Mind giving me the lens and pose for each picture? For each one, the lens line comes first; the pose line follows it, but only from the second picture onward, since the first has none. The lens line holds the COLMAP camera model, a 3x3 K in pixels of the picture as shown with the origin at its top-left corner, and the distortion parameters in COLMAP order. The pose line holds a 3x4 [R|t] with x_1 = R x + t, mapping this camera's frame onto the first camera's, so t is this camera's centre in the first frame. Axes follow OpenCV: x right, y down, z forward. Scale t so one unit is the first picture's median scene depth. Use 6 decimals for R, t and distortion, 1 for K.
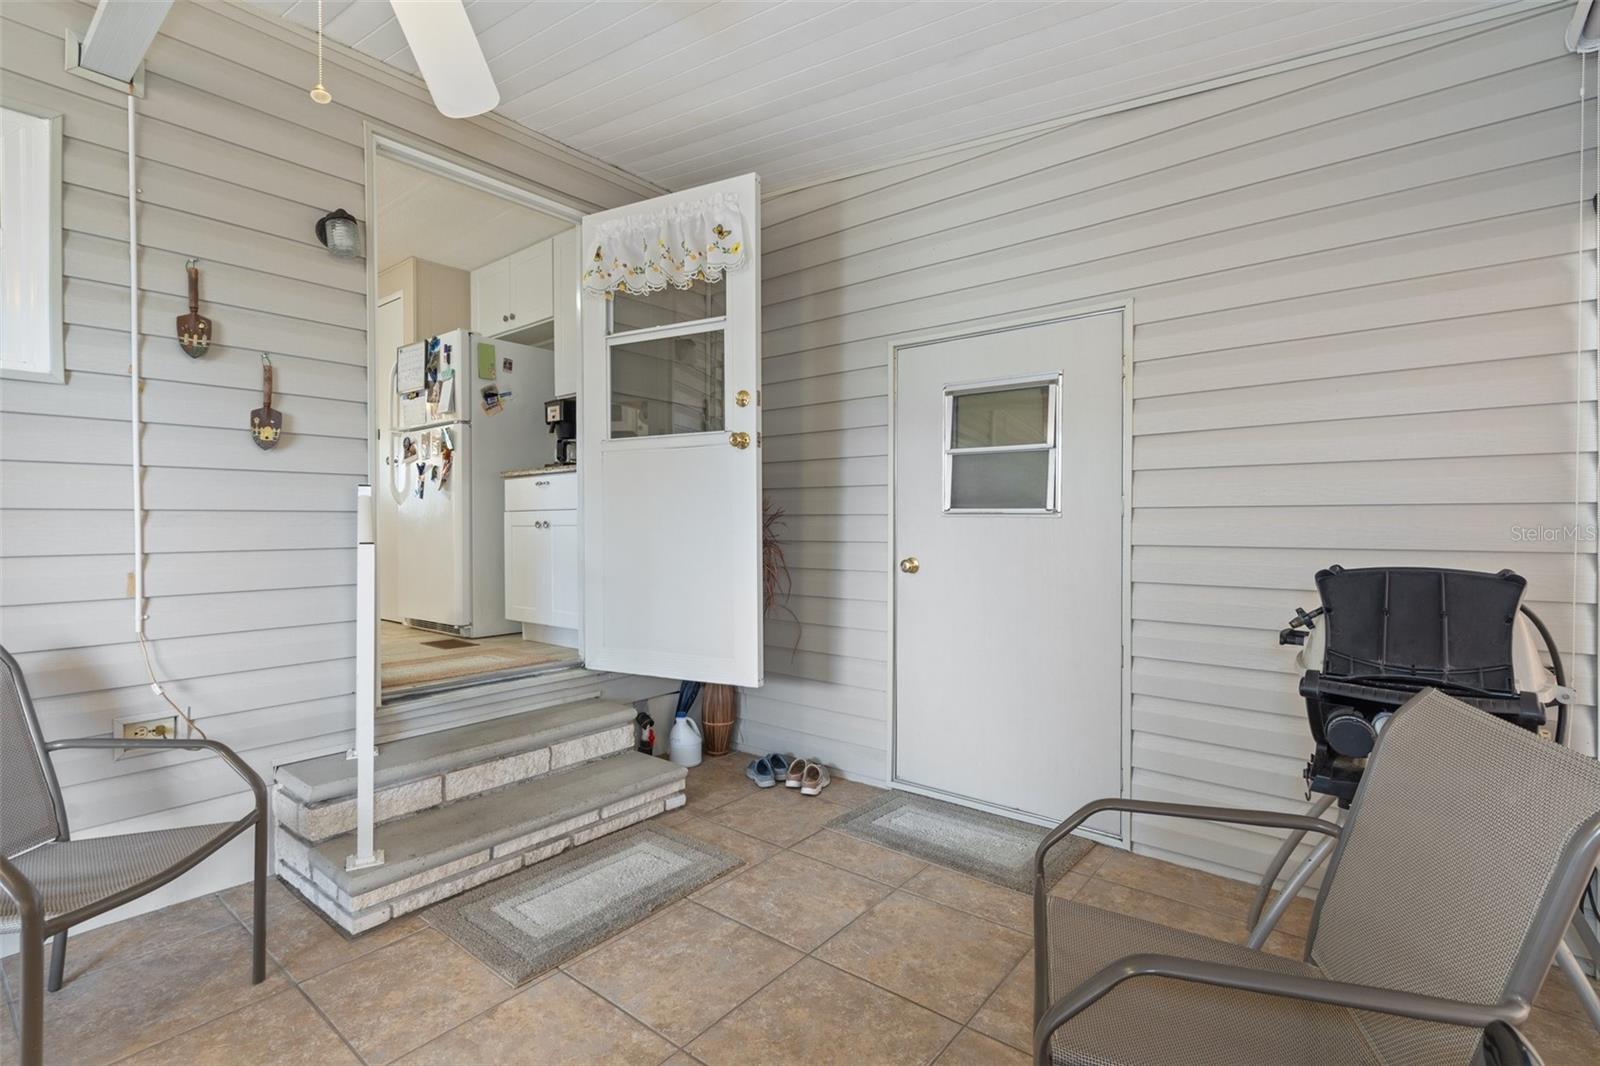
lens RADIAL K [[748.3, 0, 795.1], [0, 748.3, 530.2], [0, 0, 1]] dist [-0.003251, 0.002668]
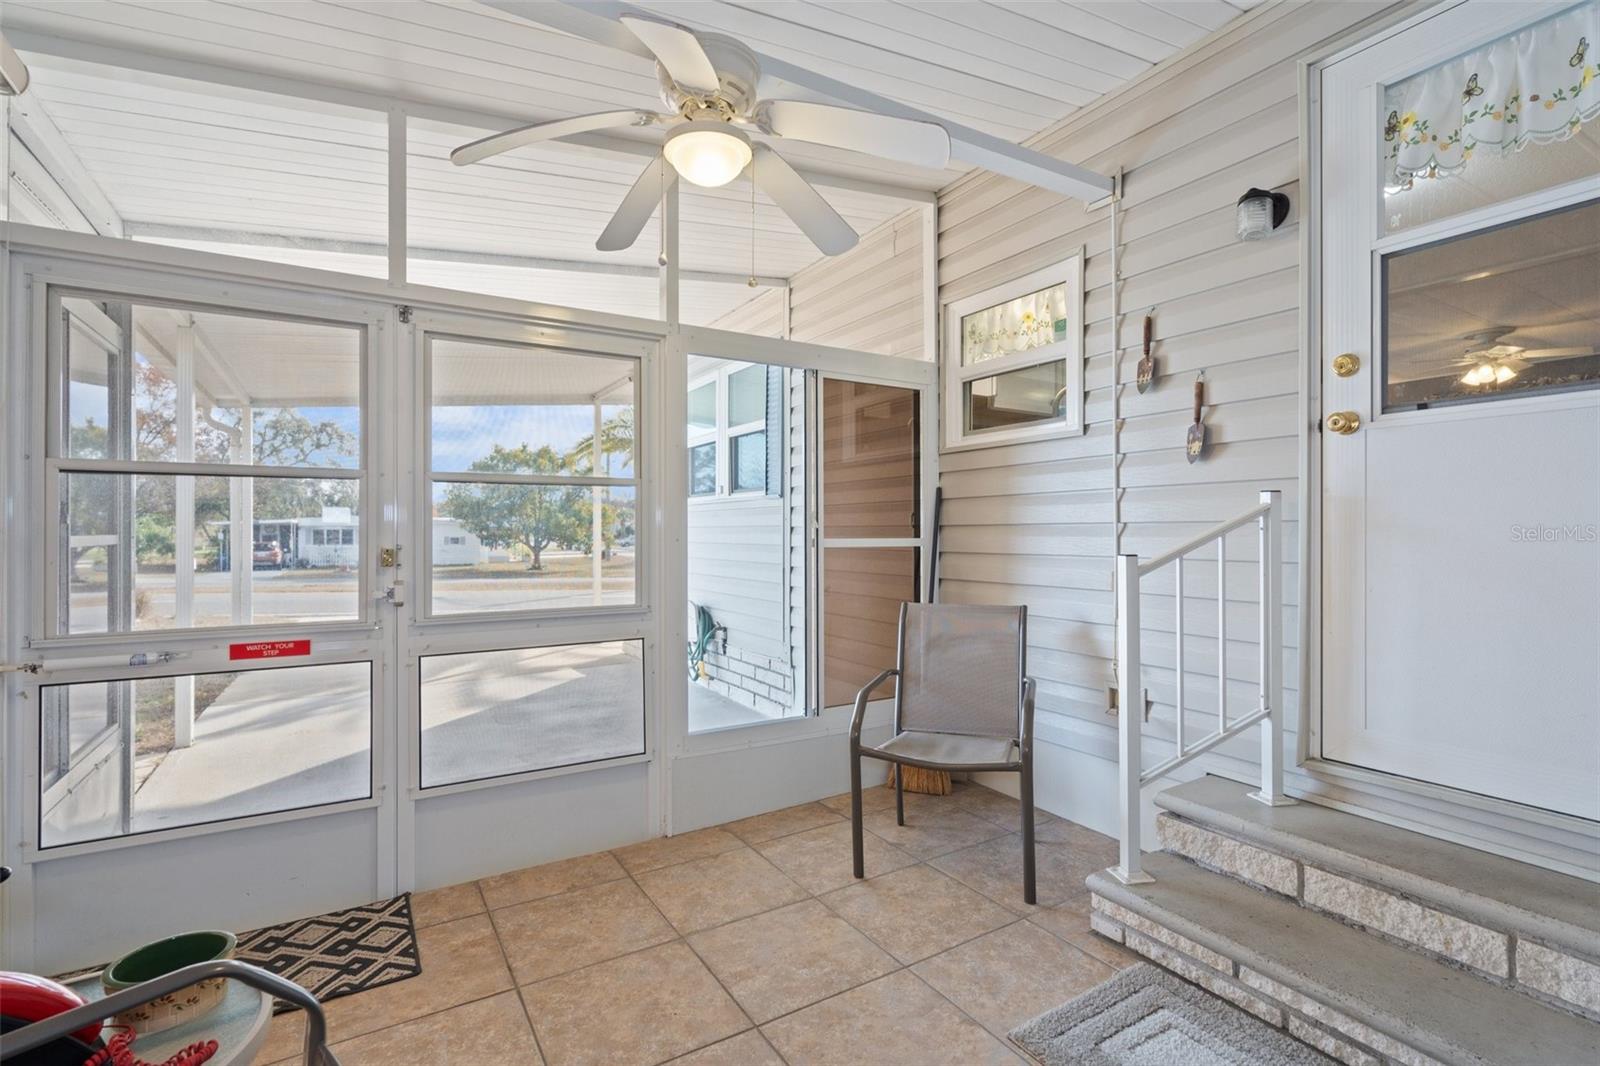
lens RADIAL K [[748.3, 0, 798.5], [0, 748.3, 526.4], [0, 0, 1]] dist [-0.003251, 0.002668]
pose [[-0.345982, -0.001104, -0.938240, 0.474655], [-0.006166, 0.999980, 0.001097, -0.018077], [0.938221, 0.006165, -0.345982, 0.862328]]
